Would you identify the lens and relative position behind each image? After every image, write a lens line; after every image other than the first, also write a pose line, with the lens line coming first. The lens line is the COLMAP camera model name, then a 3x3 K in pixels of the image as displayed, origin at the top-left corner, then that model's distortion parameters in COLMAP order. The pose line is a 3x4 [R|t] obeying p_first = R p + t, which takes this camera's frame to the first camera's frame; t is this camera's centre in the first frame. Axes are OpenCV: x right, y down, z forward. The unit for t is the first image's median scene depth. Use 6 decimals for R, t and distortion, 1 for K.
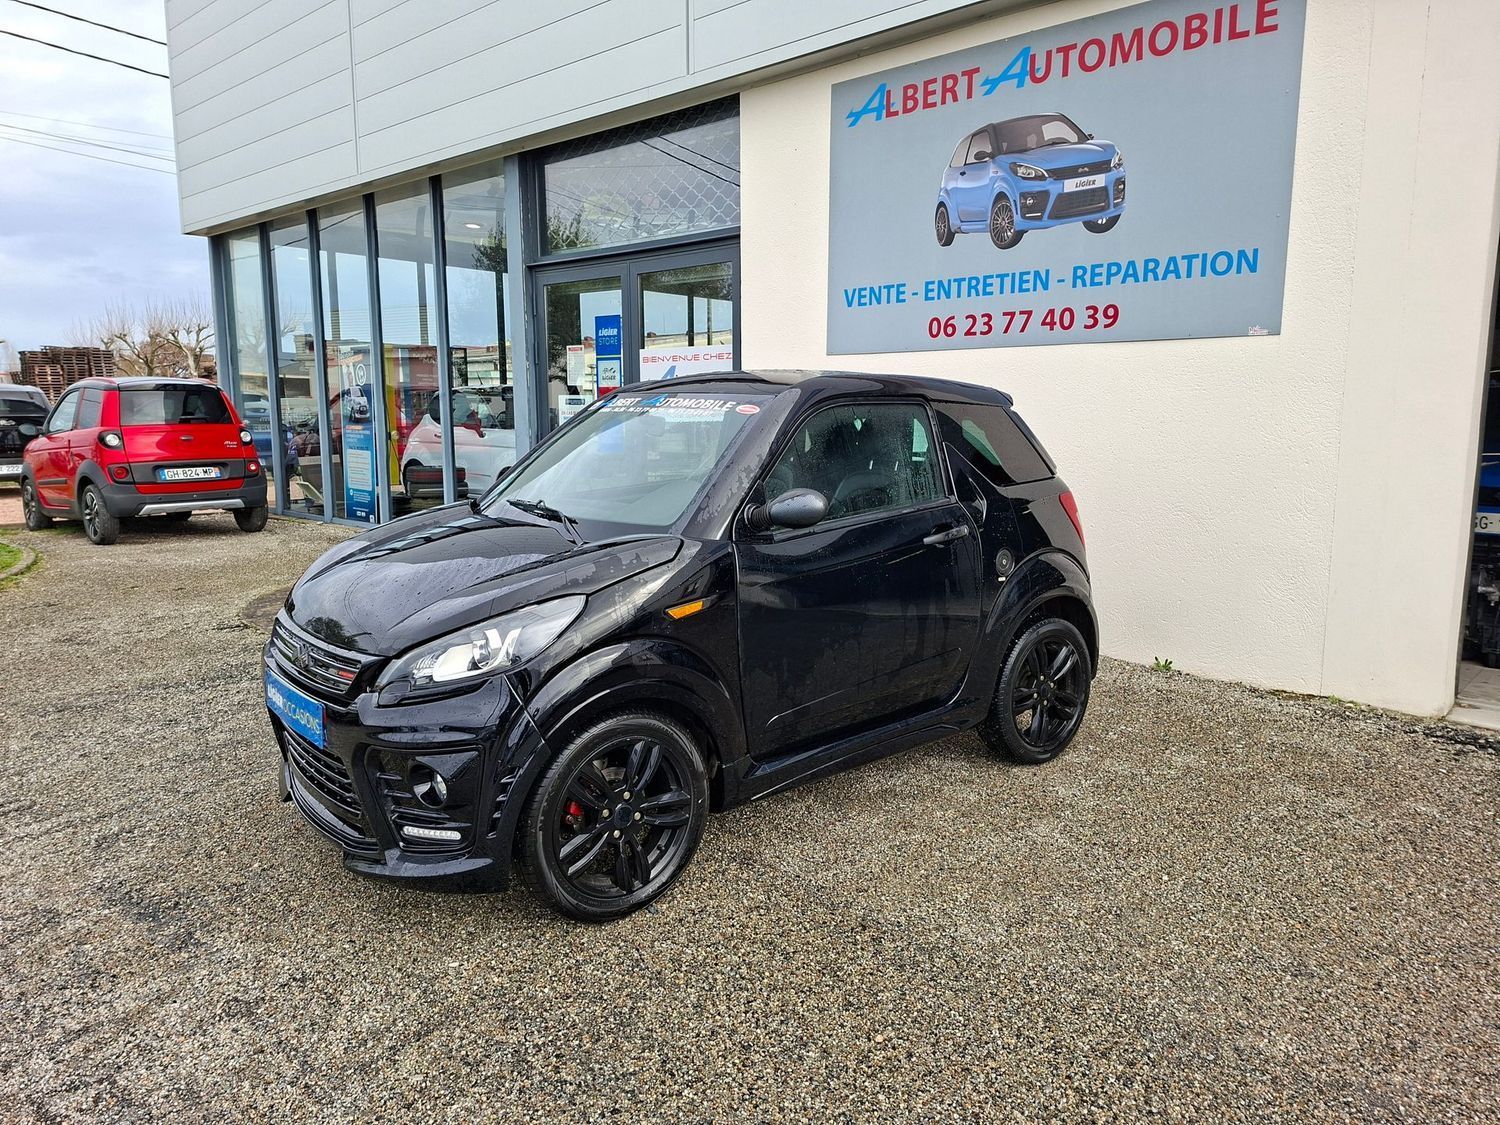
lens RADIAL K [[1152.1, 0, 749.4], [0, 1152.1, 587.7], [0, 0, 1]] dist [0.038150, -0.068205]
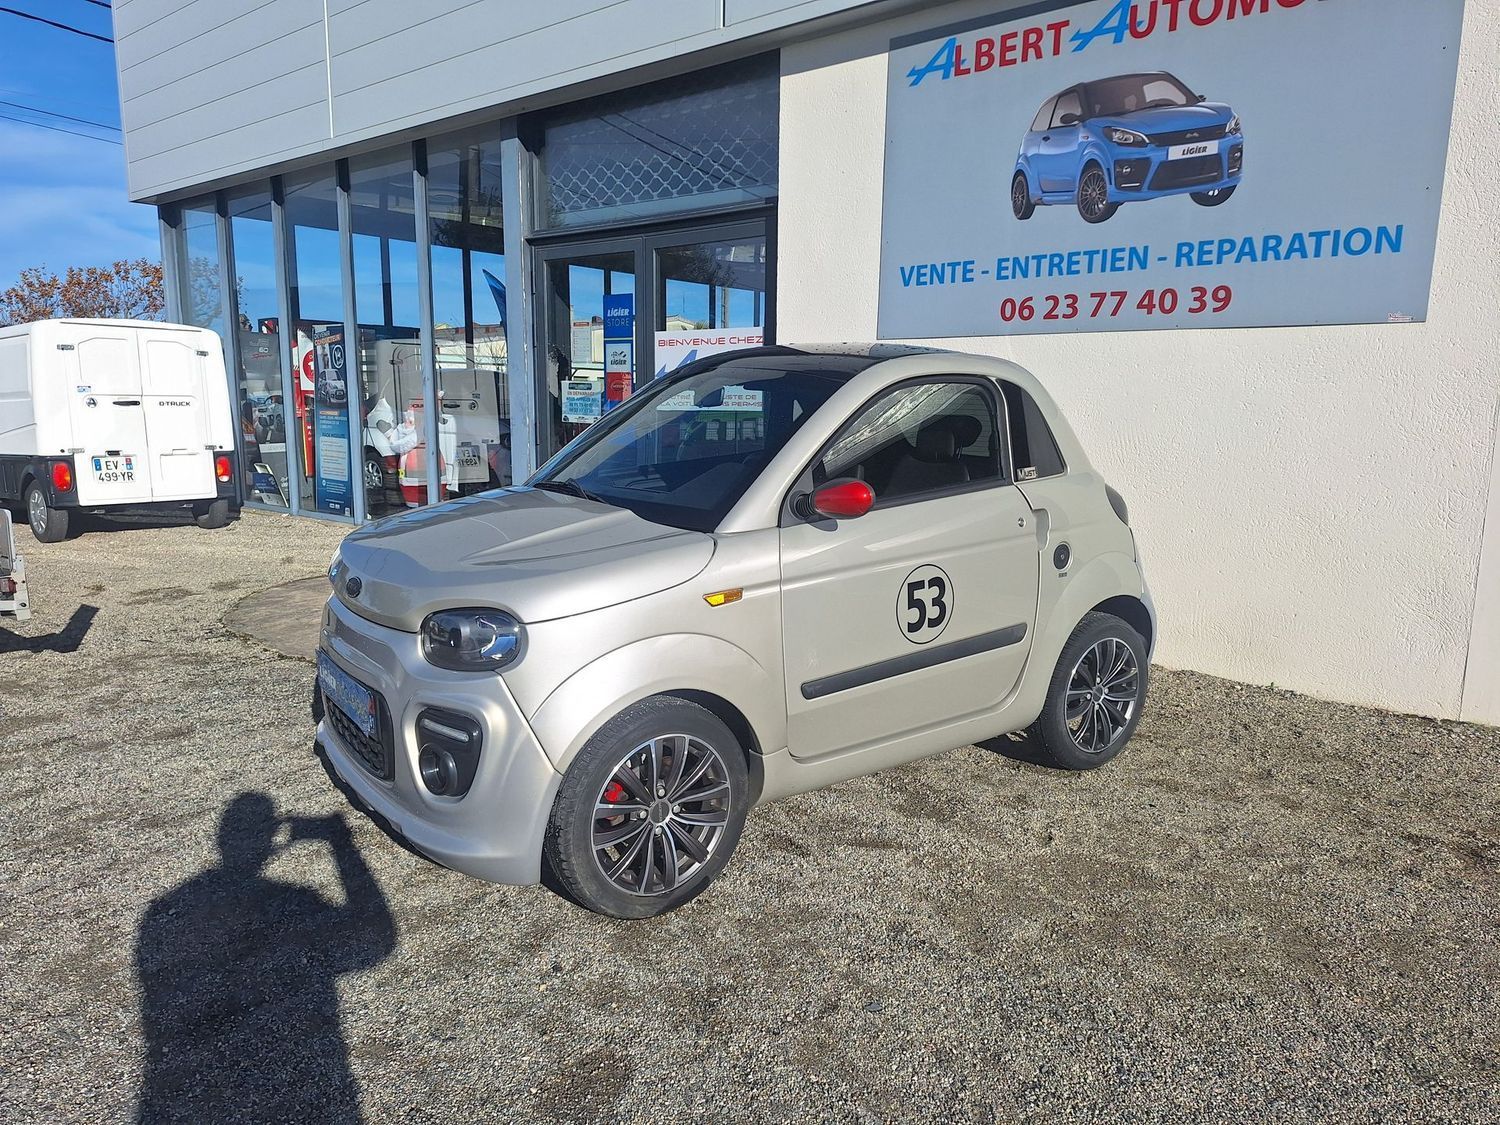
lens RADIAL K [[1152.1, 0, 728.9], [0, 1152.1, 586.6], [0, 0, 1]] dist [0.038150, -0.068205]
pose [[0.999176, 0.002296, 0.040528, -0.099419], [-0.002750, 0.999934, 0.011166, -0.018985], [-0.040499, -0.011268, 0.999116, 0.107217]]
